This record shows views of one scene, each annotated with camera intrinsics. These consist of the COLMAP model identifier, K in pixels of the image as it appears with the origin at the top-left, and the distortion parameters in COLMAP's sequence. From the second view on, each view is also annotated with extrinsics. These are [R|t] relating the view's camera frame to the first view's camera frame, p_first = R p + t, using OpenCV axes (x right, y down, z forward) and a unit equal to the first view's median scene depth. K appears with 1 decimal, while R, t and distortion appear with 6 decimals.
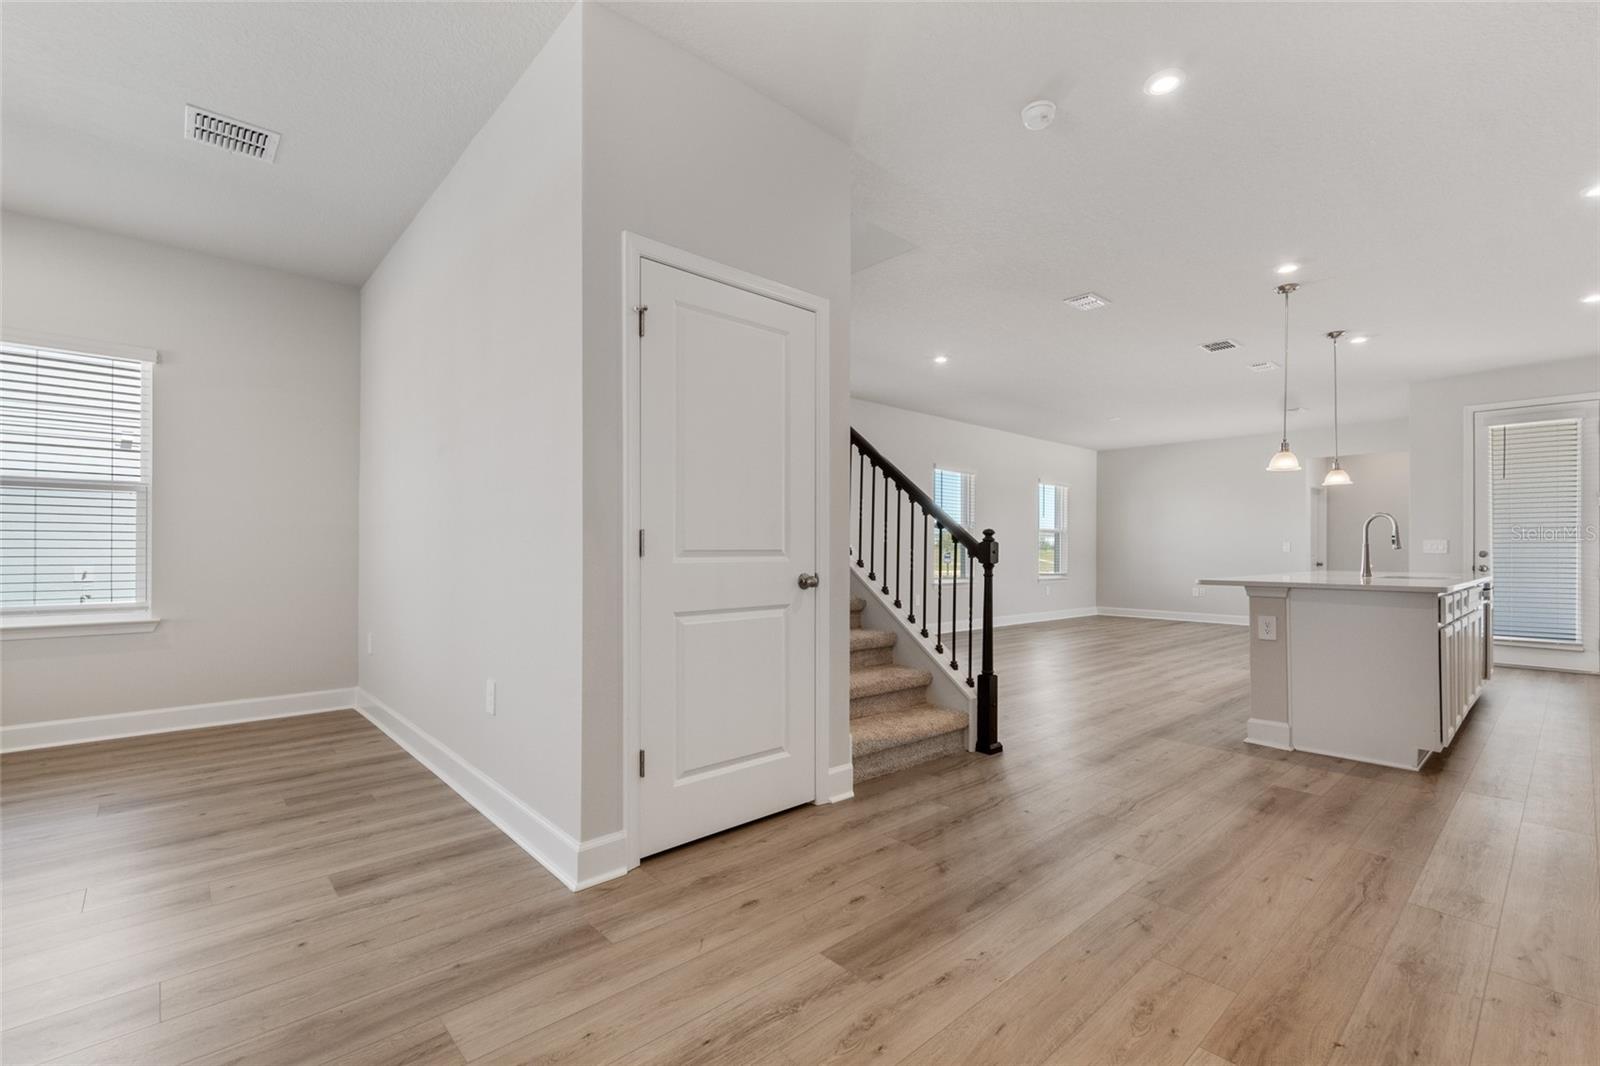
lens RADIAL K [[714.3, 0, 798.4], [0, 714.3, 546.3], [0, 0, 1]] dist [0.009360, -0.001847]
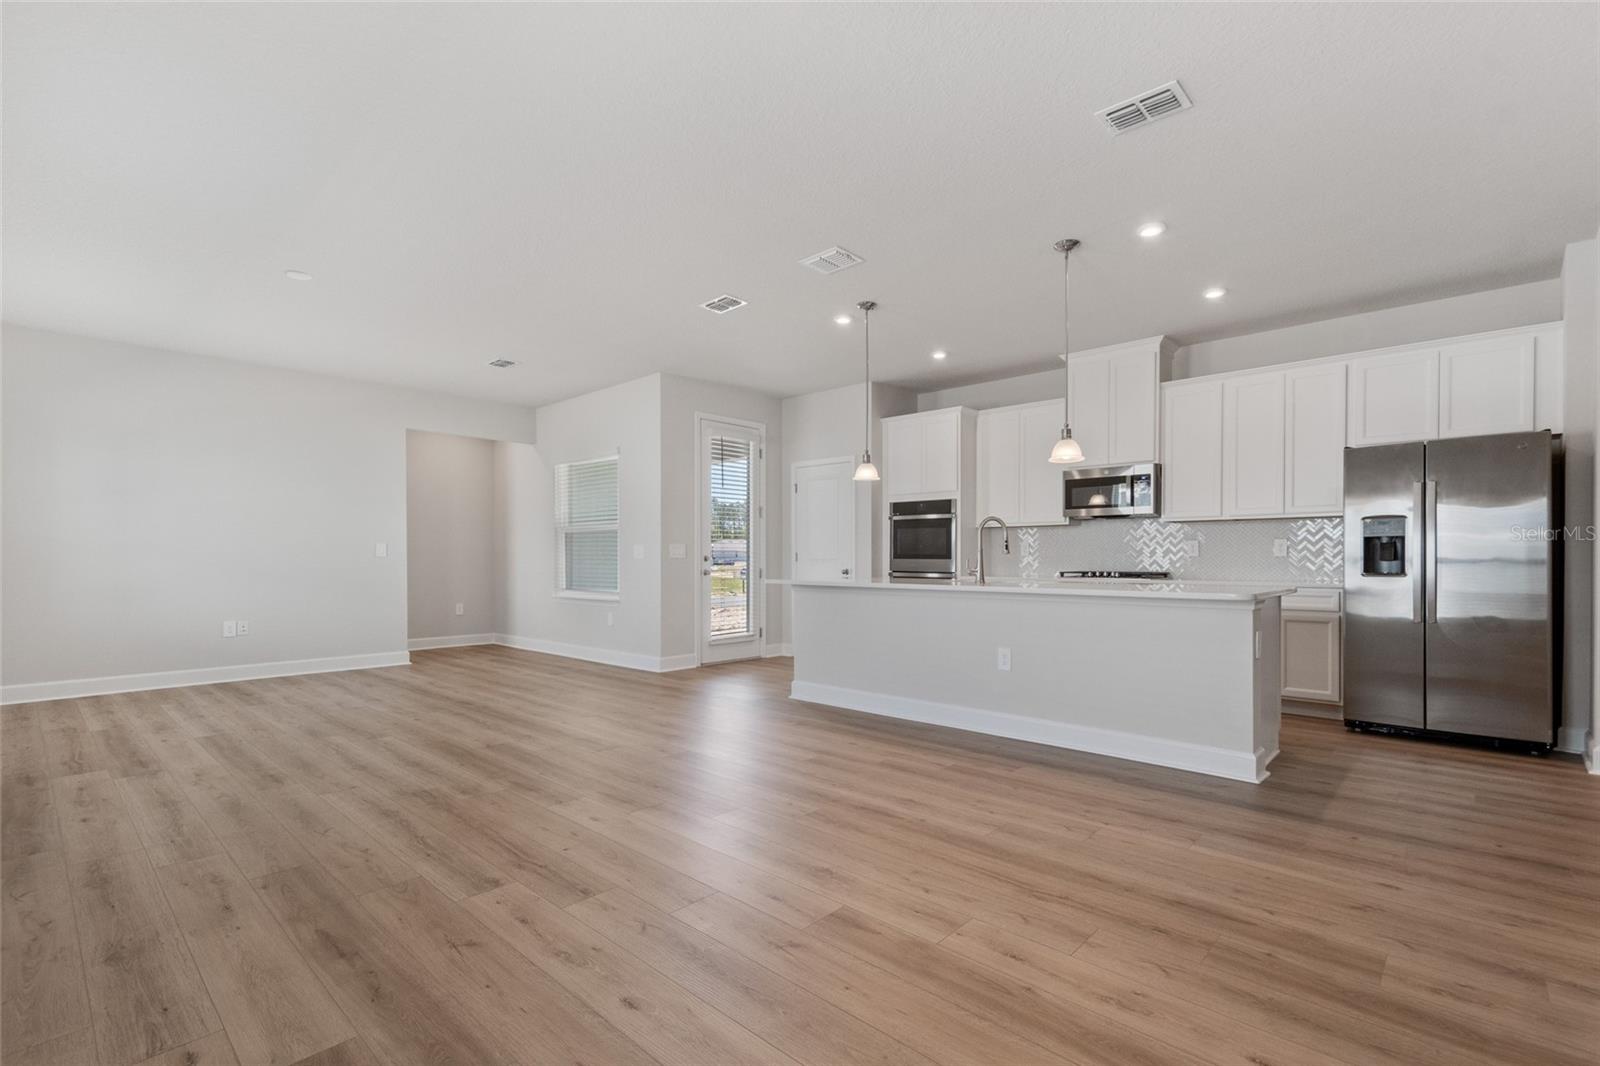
lens RADIAL K [[714.3, 0, 810.4], [0, 714.3, 569.3], [0, 0, 1]] dist [0.009360, -0.001847]
pose [[-0.097836, -0.022449, 0.994949, -0.166873], [-0.005453, 0.999743, 0.022021, 0.005045], [-0.995188, -0.003271, -0.097933, 1.676096]]
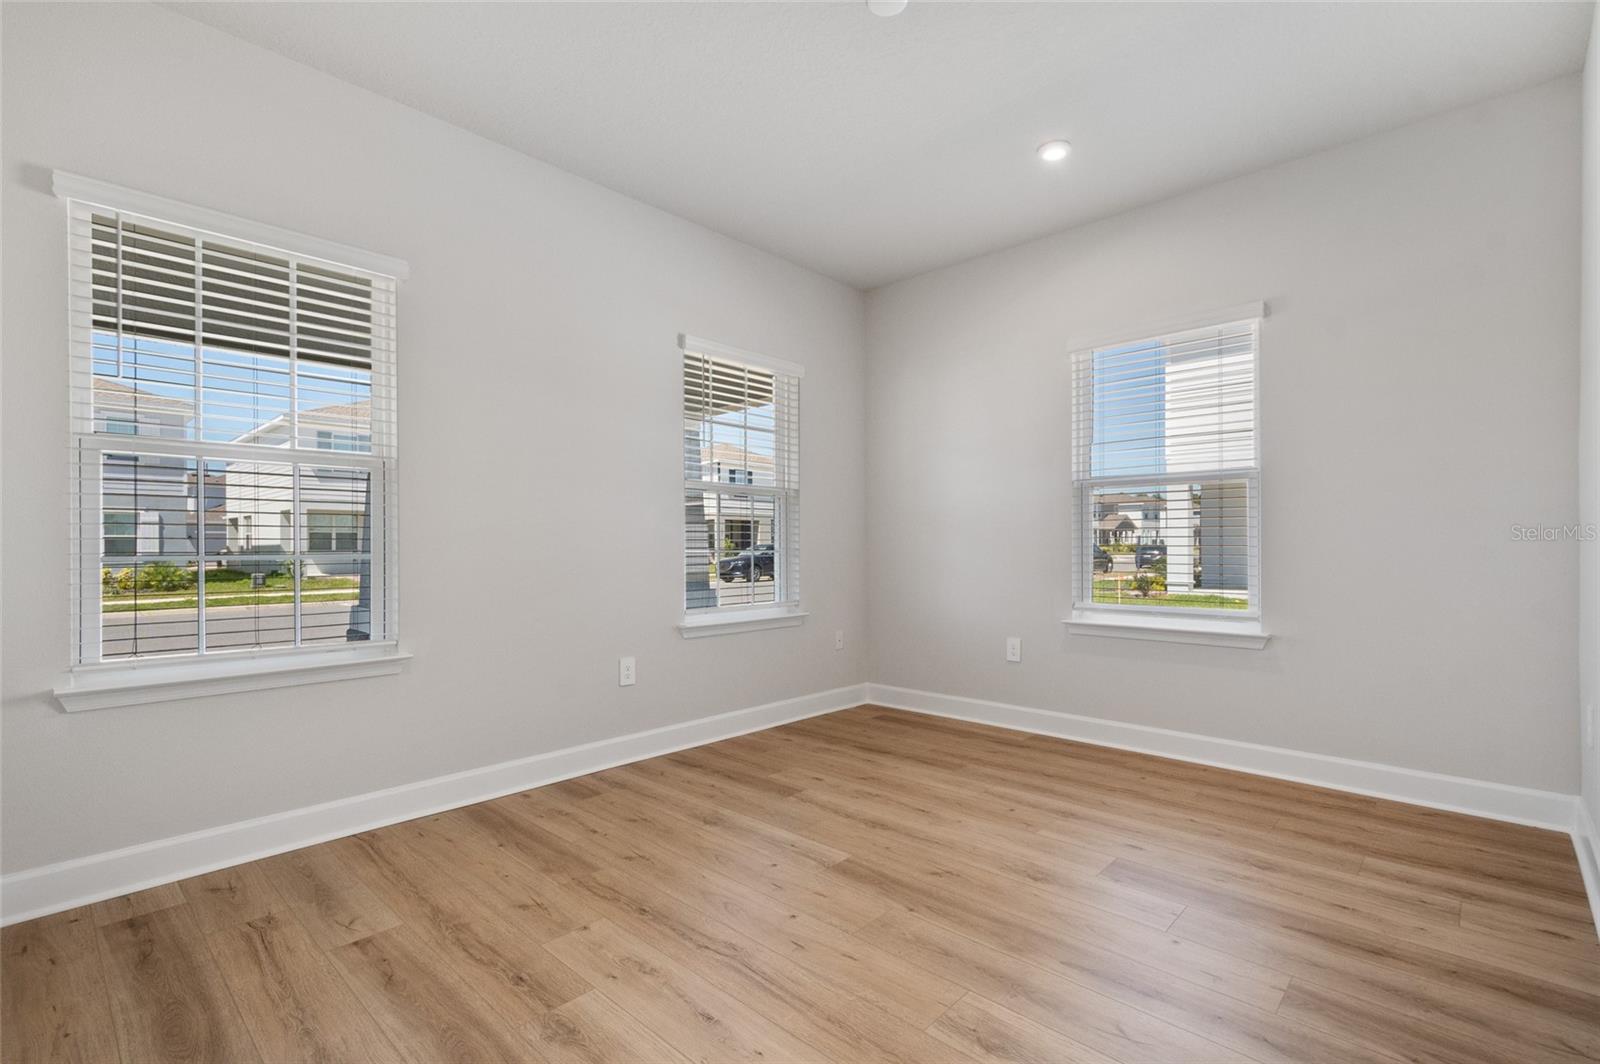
lens RADIAL K [[714.3, 0, 821.8], [0, 714.3, 555.3], [0, 0, 1]] dist [0.009360, -0.001847]
pose [[0.108474, 0.006038, -0.994081, -0.157871], [0.001994, 0.999978, 0.006292, 0.006222], [0.994097, -0.002665, 0.108459, 0.454512]]
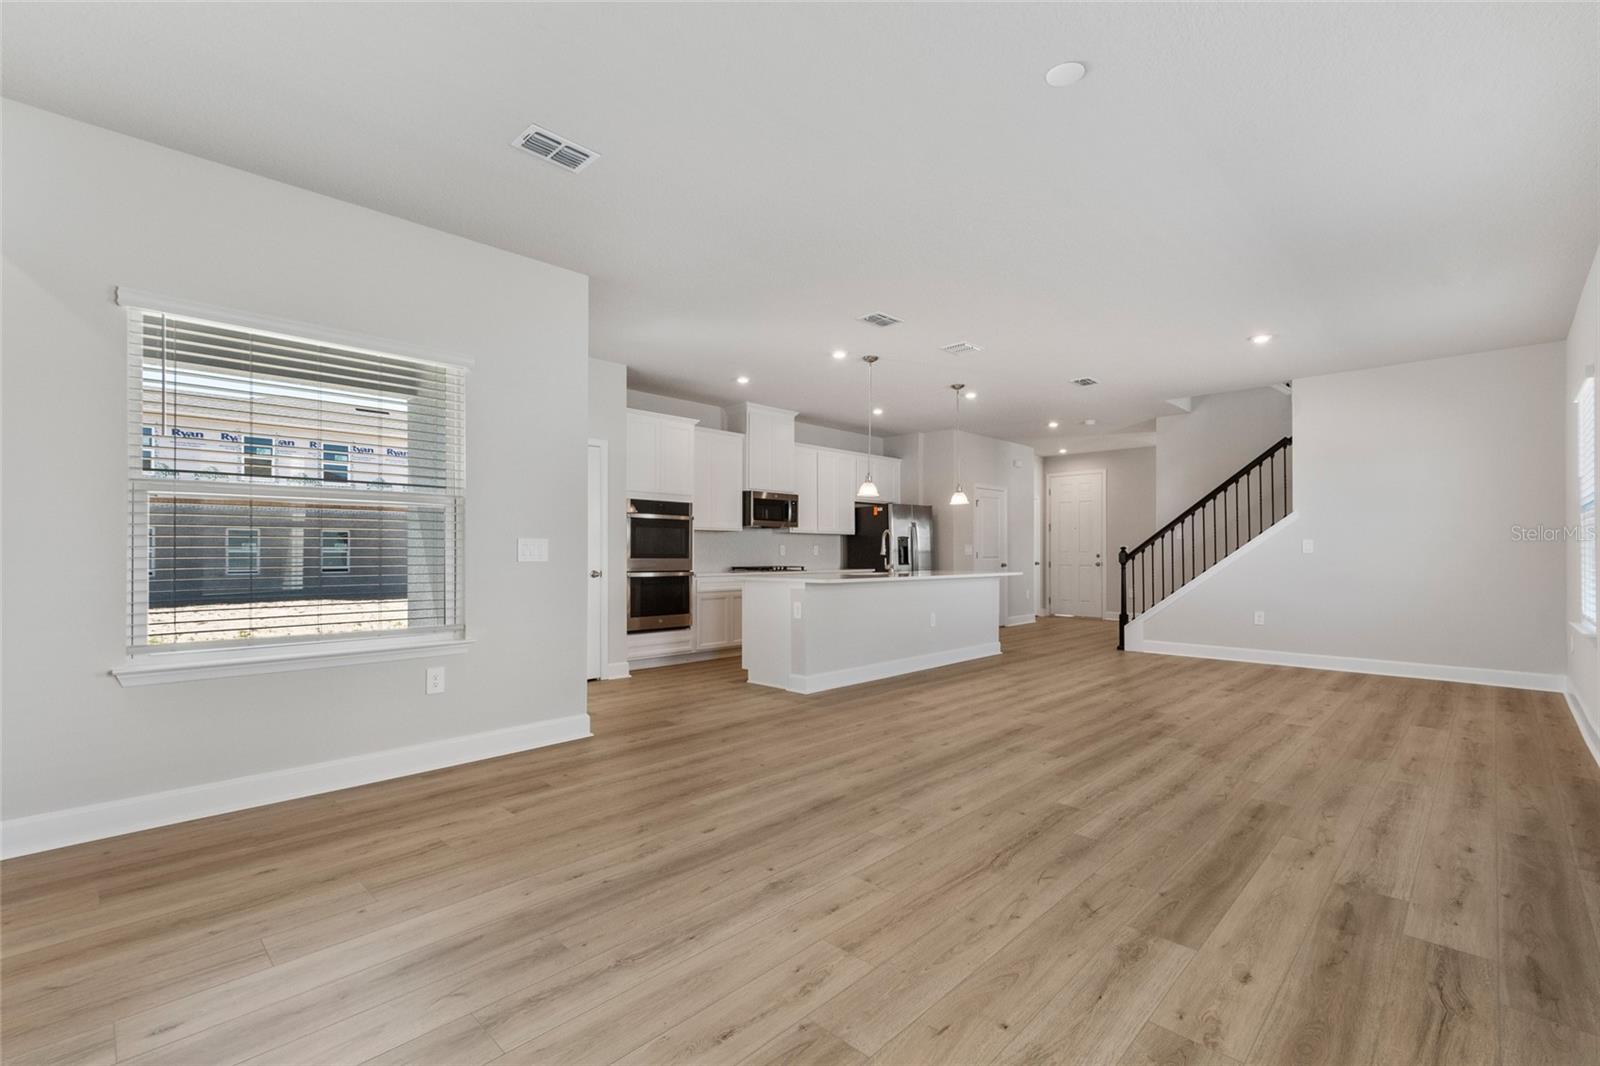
lens RADIAL K [[714.3, 0, 791.2], [0, 714.3, 543.4], [0, 0, 1]] dist [0.009360, -0.001847]
pose [[-0.998358, -0.006145, -0.056948, 1.361560], [-0.004942, 0.999762, -0.021230, 0.015124], [0.057065, -0.020914, -0.998151, 3.032536]]
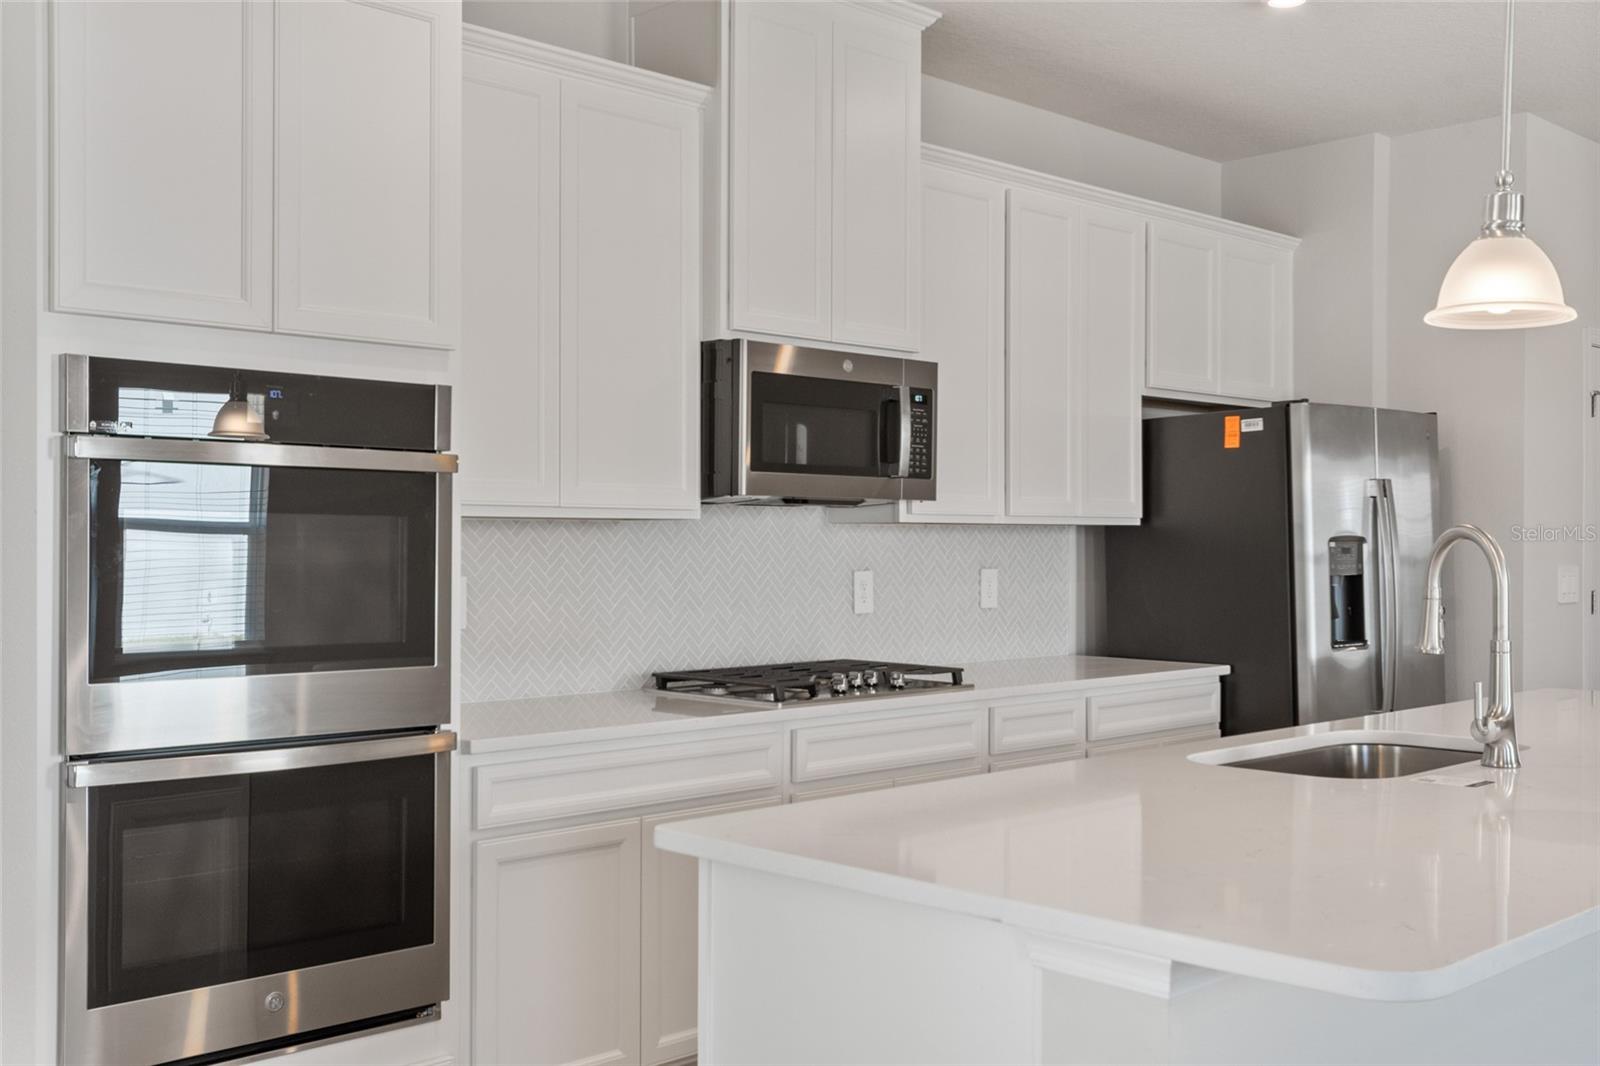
lens RADIAL K [[1625.8, 0, 777.1], [0, 1625.8, 556.5], [0, 0, 1]] dist [0.015264, 0.000000]
pose [[-0.999311, -0.006569, -0.036542, 1.374107], [-0.006693, 0.999972, 0.003293, -0.043364], [0.036519, 0.003535, -0.999327, 2.017865]]
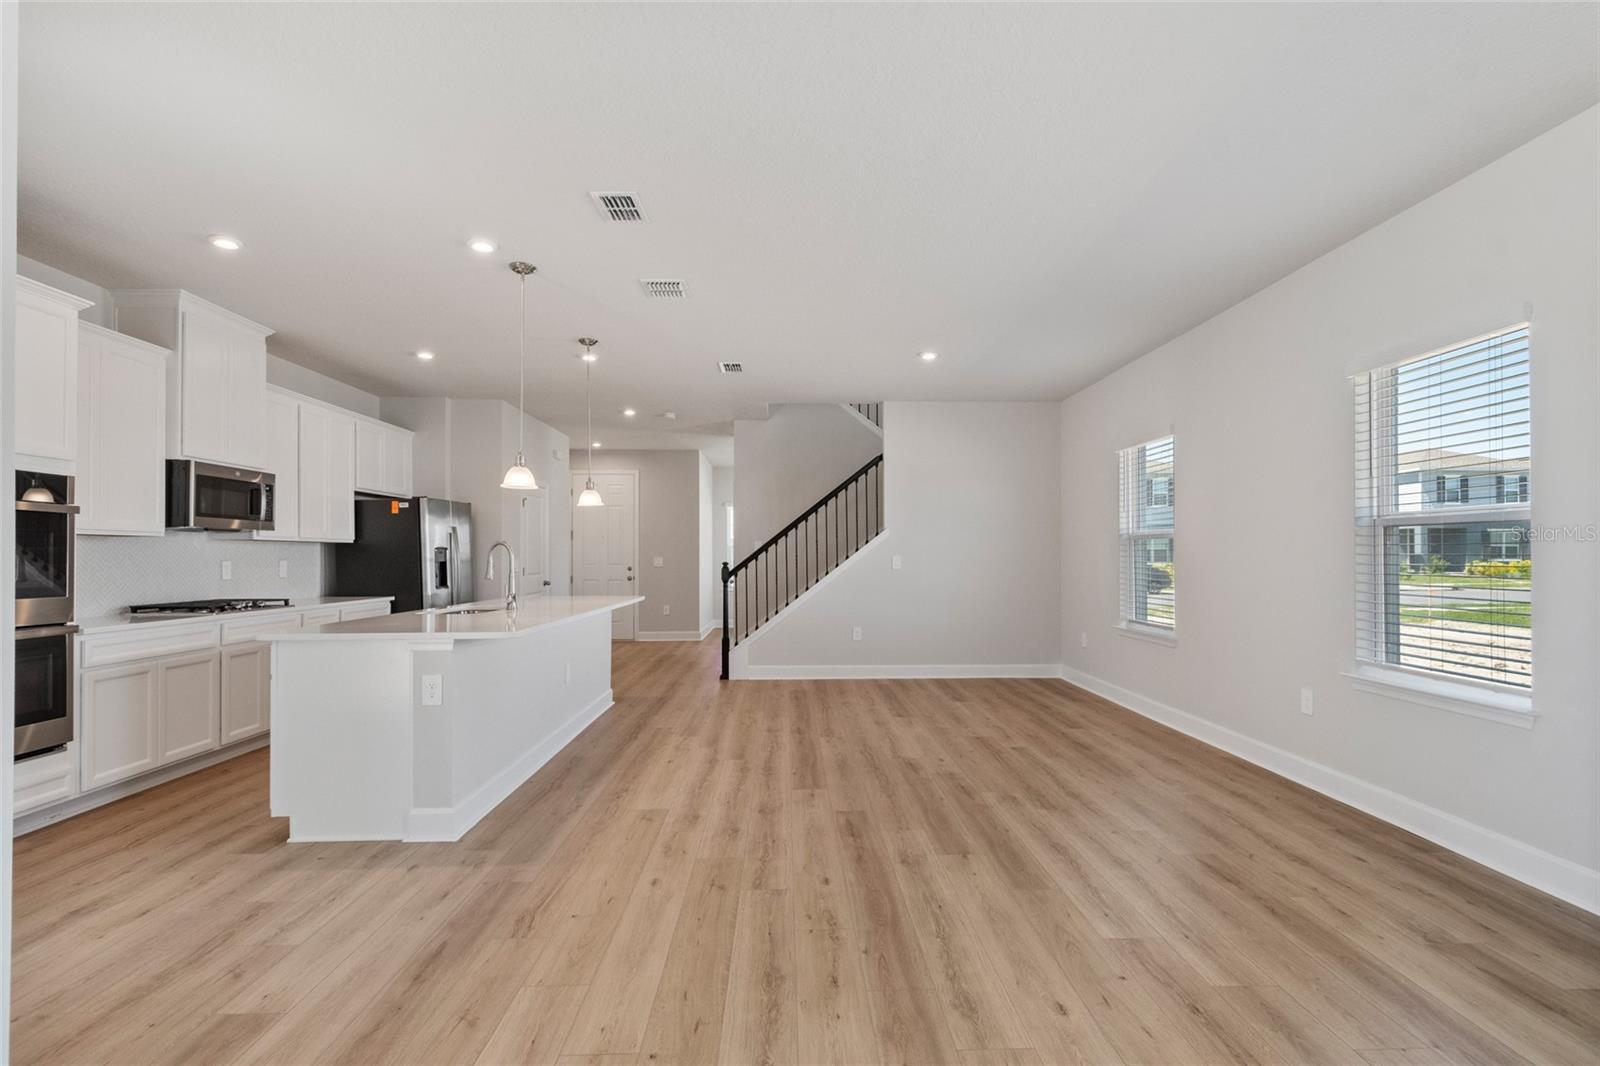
lens RADIAL K [[776.8, 0, 813.8], [0, 776.8, 548.5], [0, 0, 1]] dist [0.005386, -0.001194]
pose [[-0.637157, -0.012591, -0.770631, 1.668351], [0.003353, 0.999812, -0.019108, -0.019734], [0.770727, -0.014758, -0.636995, 2.452443]]
